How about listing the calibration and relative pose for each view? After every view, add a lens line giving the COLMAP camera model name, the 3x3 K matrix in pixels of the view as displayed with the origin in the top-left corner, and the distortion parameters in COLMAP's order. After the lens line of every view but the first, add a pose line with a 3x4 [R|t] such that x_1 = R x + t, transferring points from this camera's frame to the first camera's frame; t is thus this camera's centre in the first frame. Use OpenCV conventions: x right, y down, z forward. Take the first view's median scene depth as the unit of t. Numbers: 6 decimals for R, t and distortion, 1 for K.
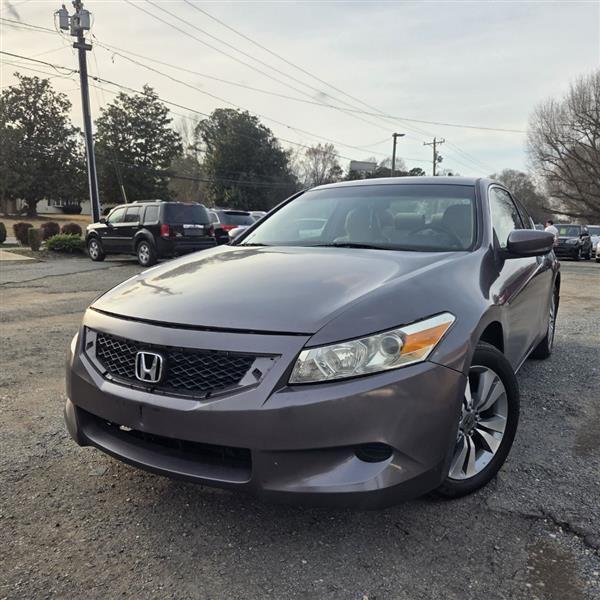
lens RADIAL K [[537.8, 0, 301.3], [0, 537.8, 309.1], [0, 0, 1]] dist [0.072061, -0.055860]
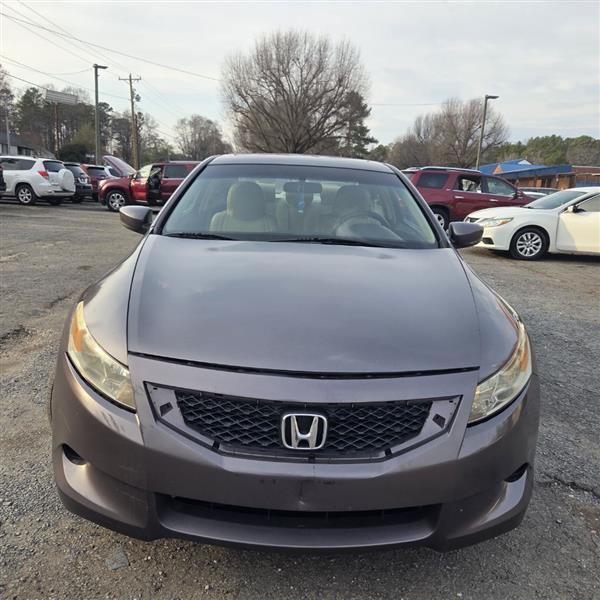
lens RADIAL K [[536.7, 0, 294.9], [0, 536.7, 310.8], [0, 0, 1]] dist [0.069036, -0.047642]
pose [[0.860270, -0.088783, 0.502049, -0.025586], [0.035636, 0.992784, 0.114501, -0.006093], [-0.508592, -0.080611, 0.857226, 0.012839]]
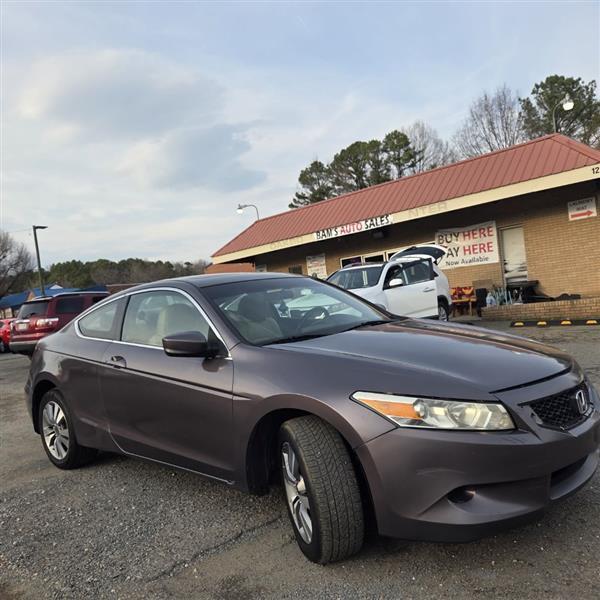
lens RADIAL K [[536.4, 0, 302.4], [0, 536.4, 315.3], [0, 0, 1]] dist [0.073209, -0.060705]
pose [[0.211730, -0.077863, 0.974222, -0.066339], [0.243440, 0.969604, 0.024586, -0.011729], [-0.946524, 0.231959, 0.224250, 0.049452]]
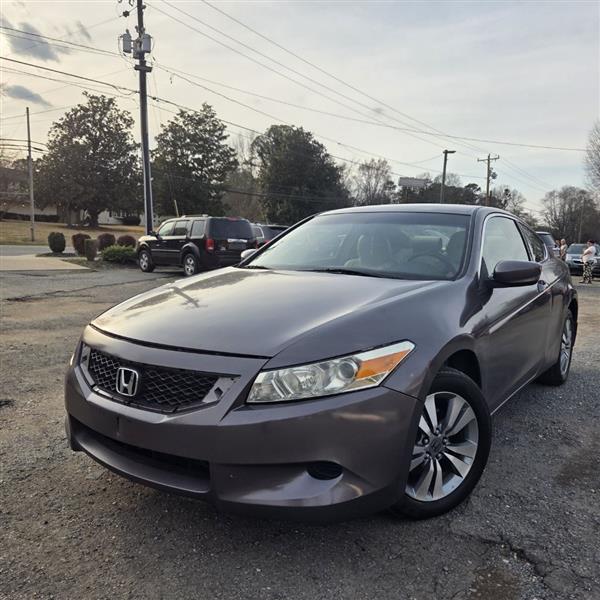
lens RADIAL K [[537.0, 0, 308.8], [0, 537.0, 305.6], [0, 0, 1]] dist [0.077435, -0.066742]
pose [[0.996451, 0.028555, -0.079186, 0.006407], [-0.030988, 0.999079, -0.029671, -0.001011], [0.078266, 0.032019, 0.996418, -0.002833]]
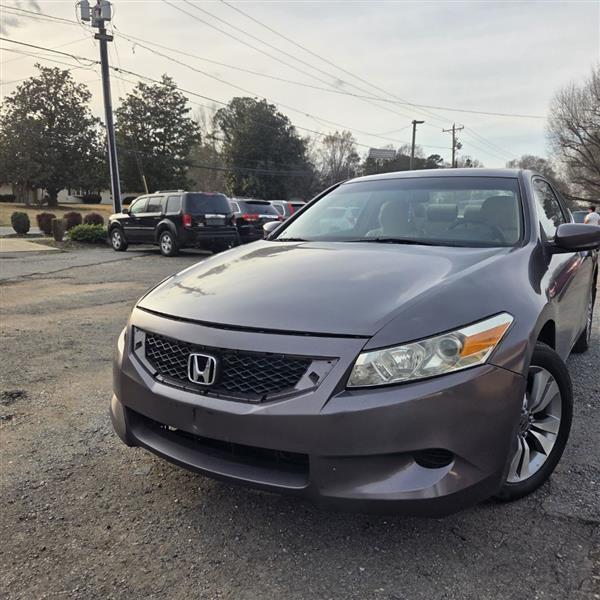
lens RADIAL K [[537.8, 0, 307.2], [0, 537.8, 298.7], [0, 0, 1]] dist [0.070526, -0.053151]
pose [[0.999777, -0.002317, -0.021009, -0.002603], [0.002385, 0.999992, 0.003207, -0.000909], [0.021002, -0.003256, 0.999774, 0.000751]]
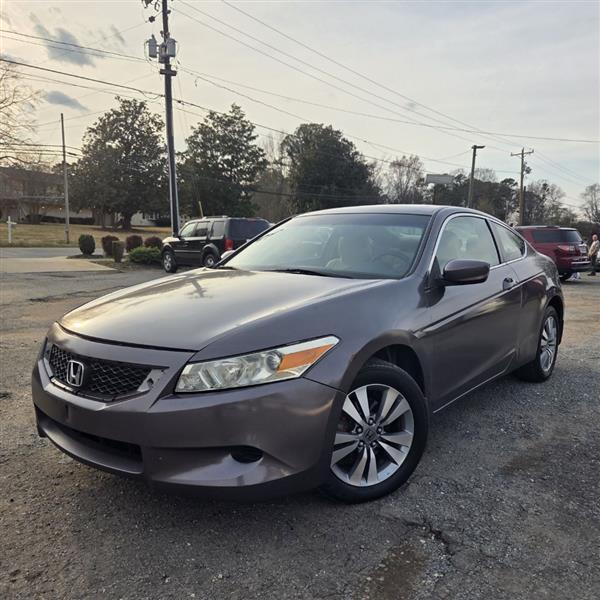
lens RADIAL K [[538.2, 0, 308.1], [0, 538.2, 310.0], [0, 0, 1]] dist [0.080710, -0.075257]
pose [[0.989847, 0.025471, -0.139838, 0.015154], [-0.028290, 0.999434, -0.018209, -0.001029], [0.139295, 0.021980, 0.990007, -0.005250]]
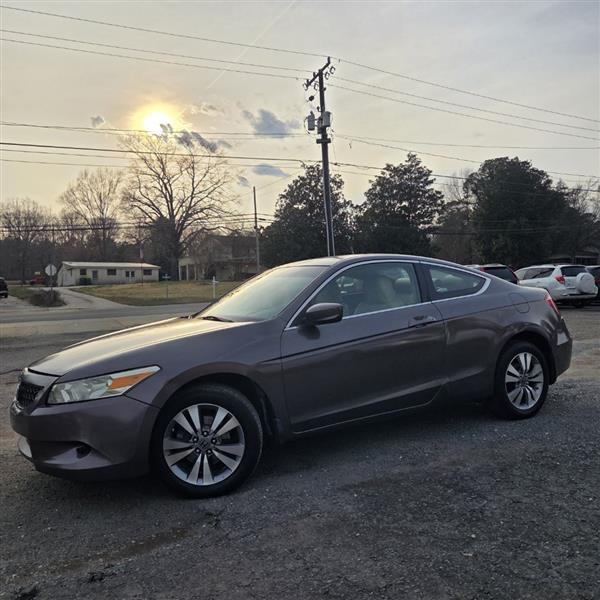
lens RADIAL K [[535.0, 0, 291.8], [0, 535.0, 298.8], [0, 0, 1]] dist [0.082024, -0.073678]
pose [[0.861904, -0.037865, -0.505656, 0.056415], [-0.020844, 0.993719, -0.109941, -0.000900], [0.506643, 0.105299, 0.855701, -0.006073]]
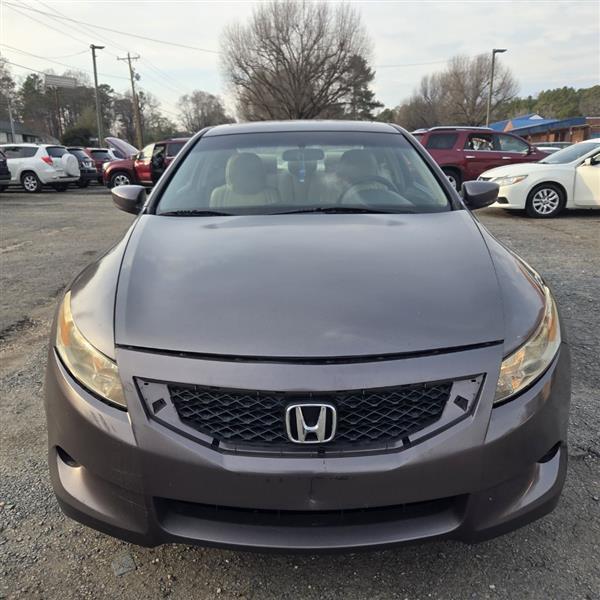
lens RADIAL K [[539.6, 0, 295.3], [0, 539.6, 302.1], [0, 0, 1]] dist [0.056252, -0.032028]
pose [[0.866051, -0.154478, 0.475492, -0.023349], [0.095110, 0.984606, 0.146649, -0.006027], [-0.490826, -0.081782, 0.867411, 0.015068]]
